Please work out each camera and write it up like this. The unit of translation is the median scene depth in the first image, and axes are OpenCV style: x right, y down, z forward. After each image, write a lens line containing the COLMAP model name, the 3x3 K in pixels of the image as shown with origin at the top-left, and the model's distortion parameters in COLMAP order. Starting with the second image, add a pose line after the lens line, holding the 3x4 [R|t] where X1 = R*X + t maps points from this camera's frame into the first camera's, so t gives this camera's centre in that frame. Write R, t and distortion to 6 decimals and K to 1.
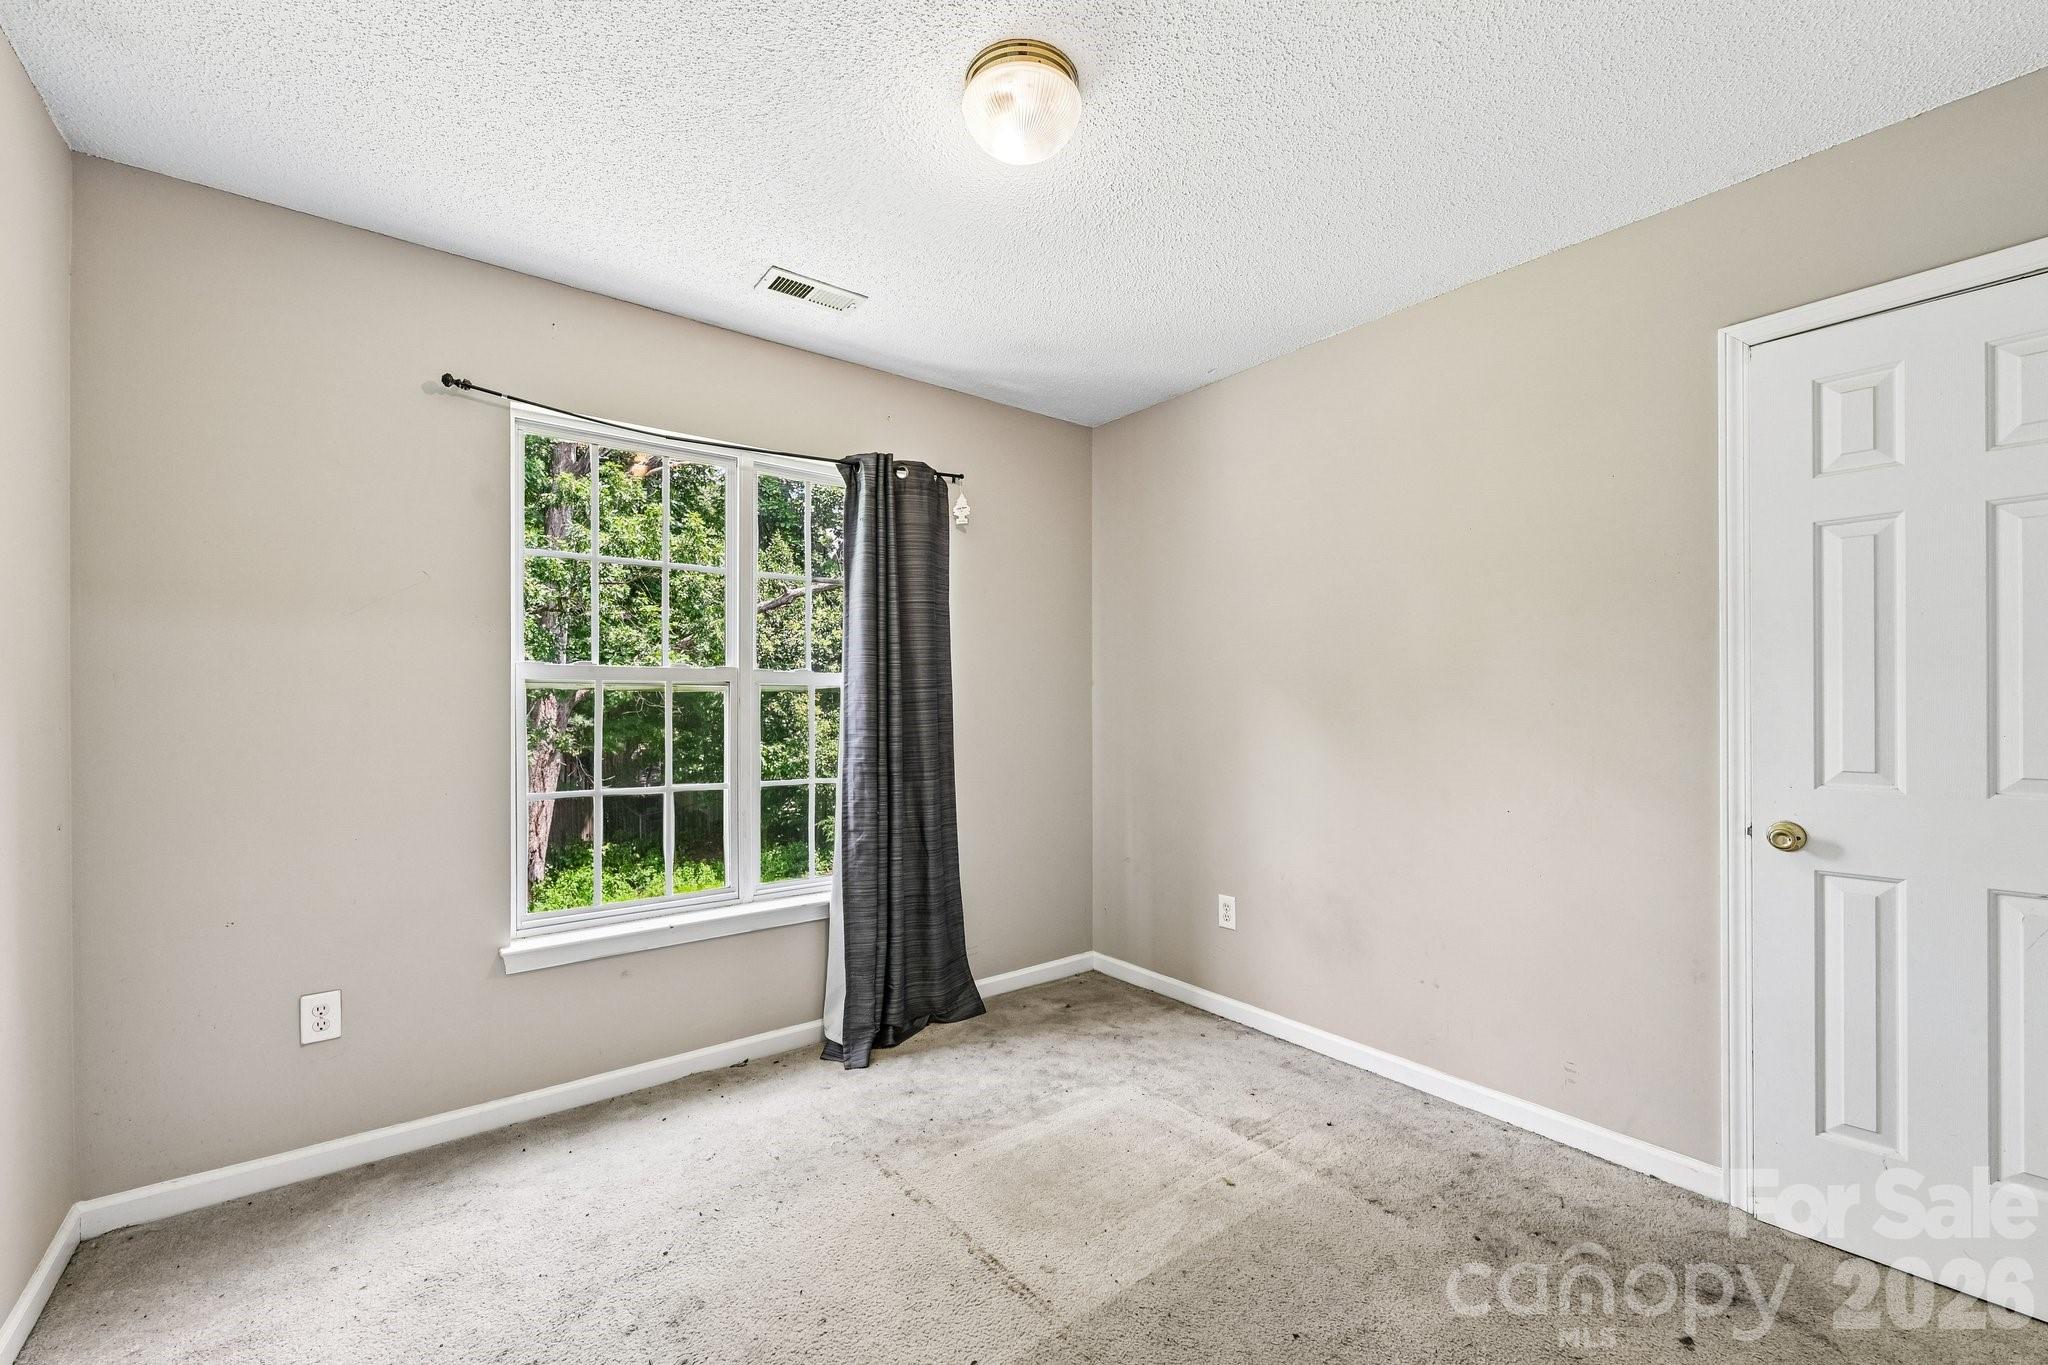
lens RADIAL K [[840.5, 0, 1023.2], [0, 840.5, 703.6], [0, 0, 1]] dist [-0.000196, 0.000027]
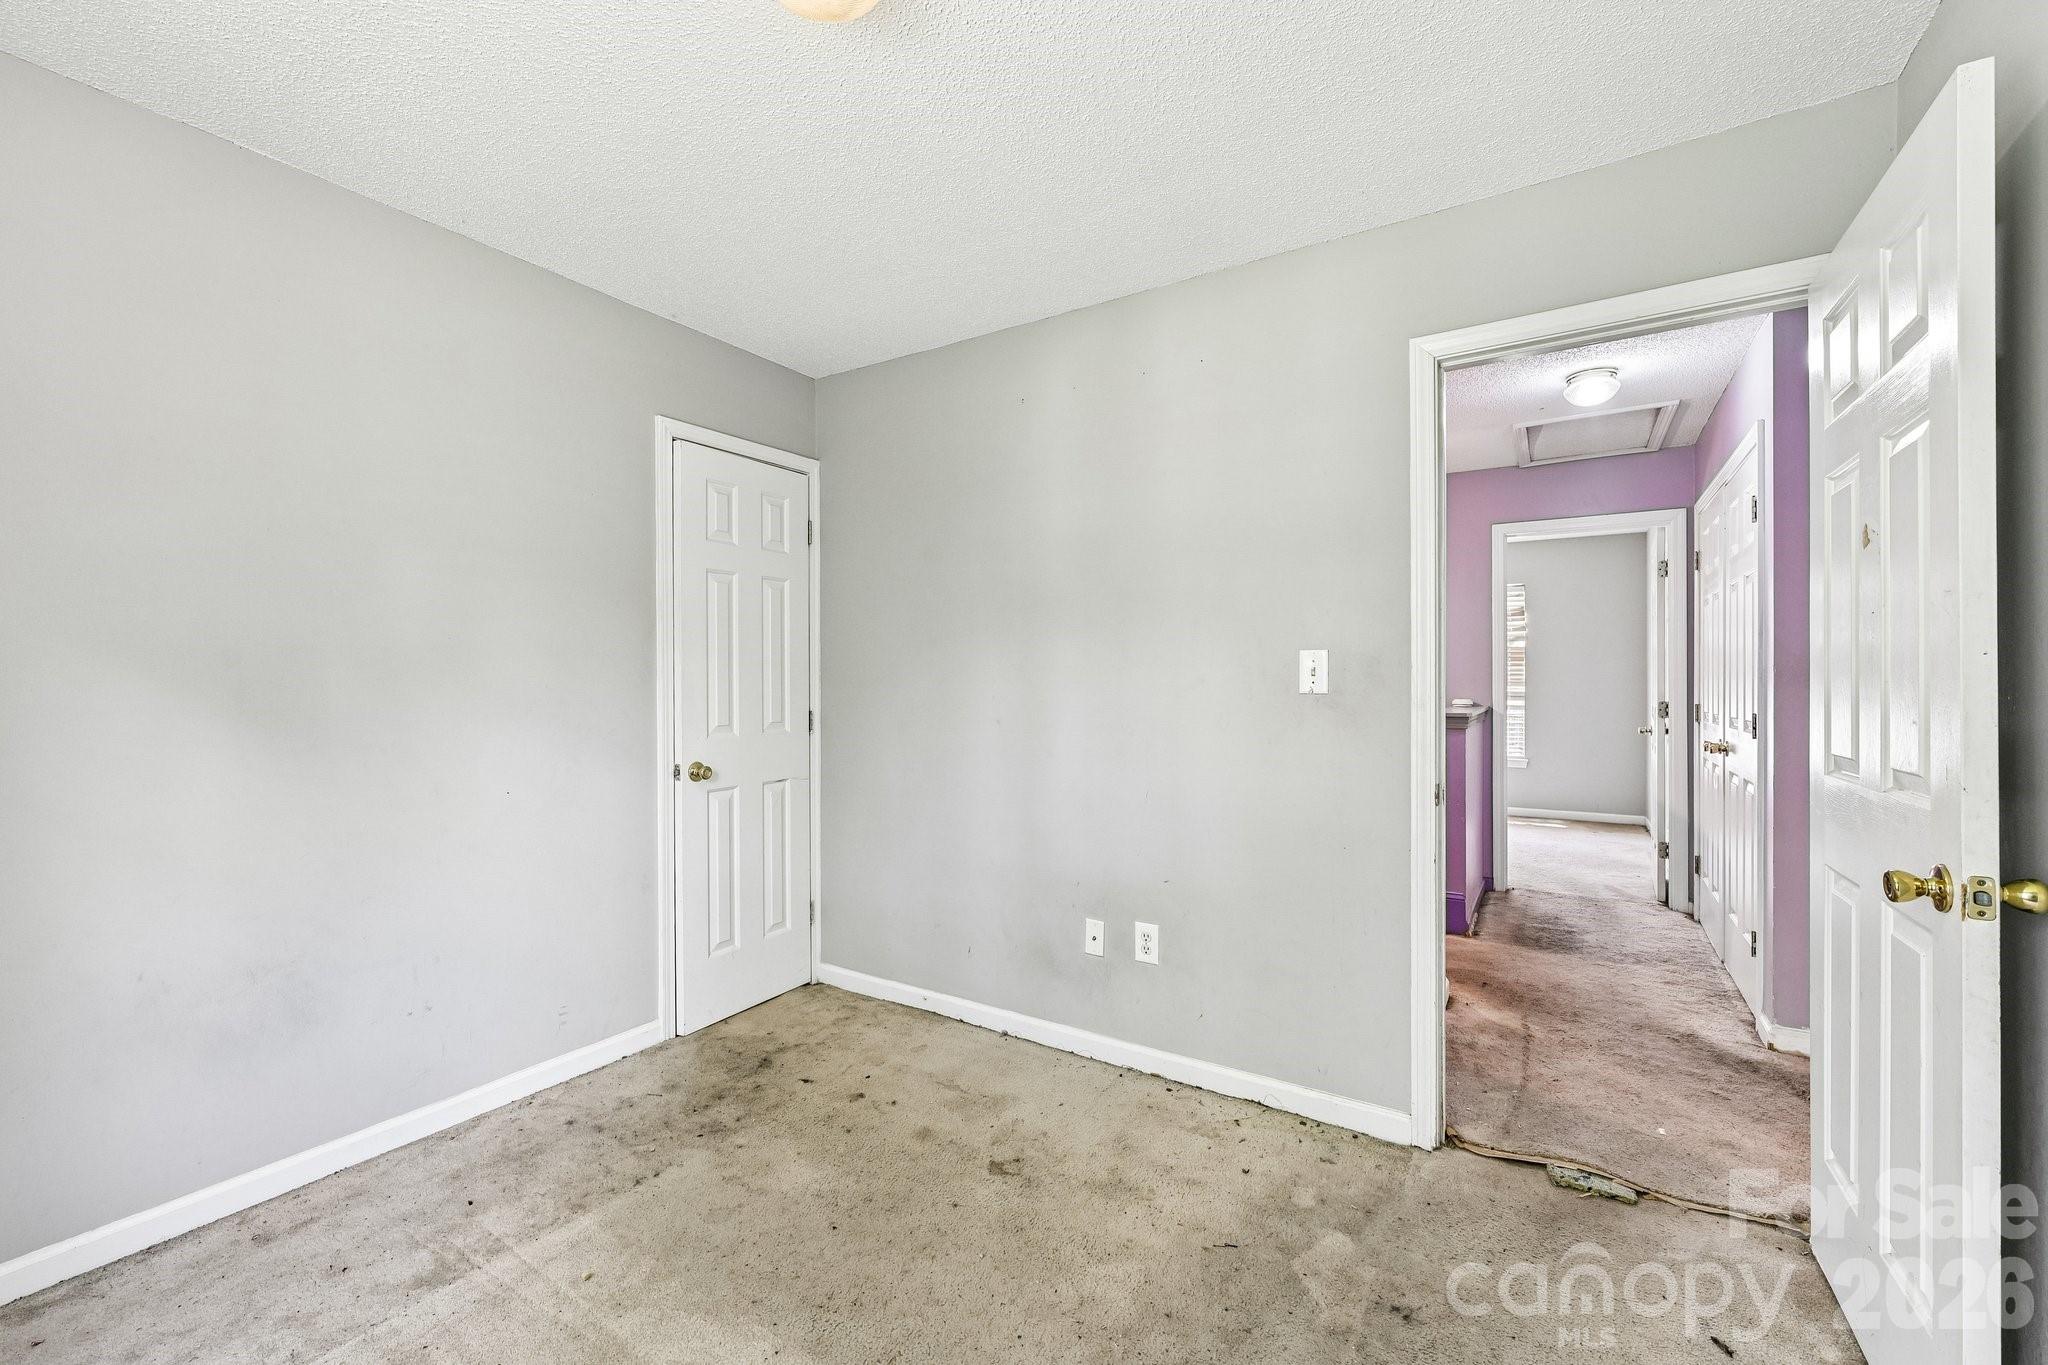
lens RADIAL K [[827.9, 0, 1024.0], [0, 827.9, 682.5], [0, 0, 1]] dist [-0.001043, 0.000295]
pose [[-0.331733, -0.002176, 0.943371, -0.640645], [0.001850, 0.999994, 0.002957, -0.006775], [-0.943371, 0.002726, -0.331727, 0.854322]]
